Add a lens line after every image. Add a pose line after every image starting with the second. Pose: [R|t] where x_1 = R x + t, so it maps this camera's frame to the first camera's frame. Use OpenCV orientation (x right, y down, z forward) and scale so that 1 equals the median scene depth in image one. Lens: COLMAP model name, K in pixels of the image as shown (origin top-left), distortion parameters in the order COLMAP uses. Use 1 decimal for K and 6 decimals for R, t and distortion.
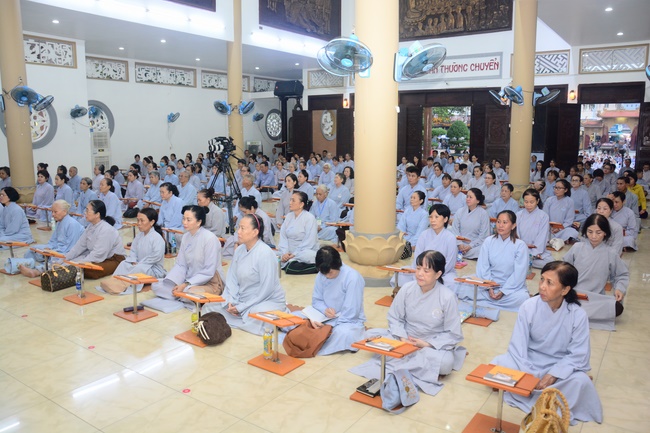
lens RADIAL K [[503.5, 0, 325.0], [0, 503.5, 216.5], [0, 0, 1]] dist [-0.160332, 0.136368]
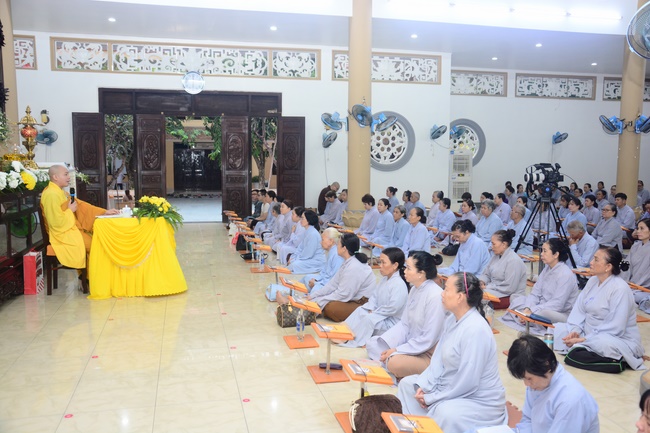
lens RADIAL K [[584.3, 0, 339.2], [0, 584.3, 217.9], [0, 0, 1]] dist [-0.049182, 0.012094]
pose [[0.749365, 0.068422, -0.658612, 0.084427], [-0.109182, 0.993800, -0.020982, -0.014289], [0.653094, 0.087632, 0.752190, 0.080426]]
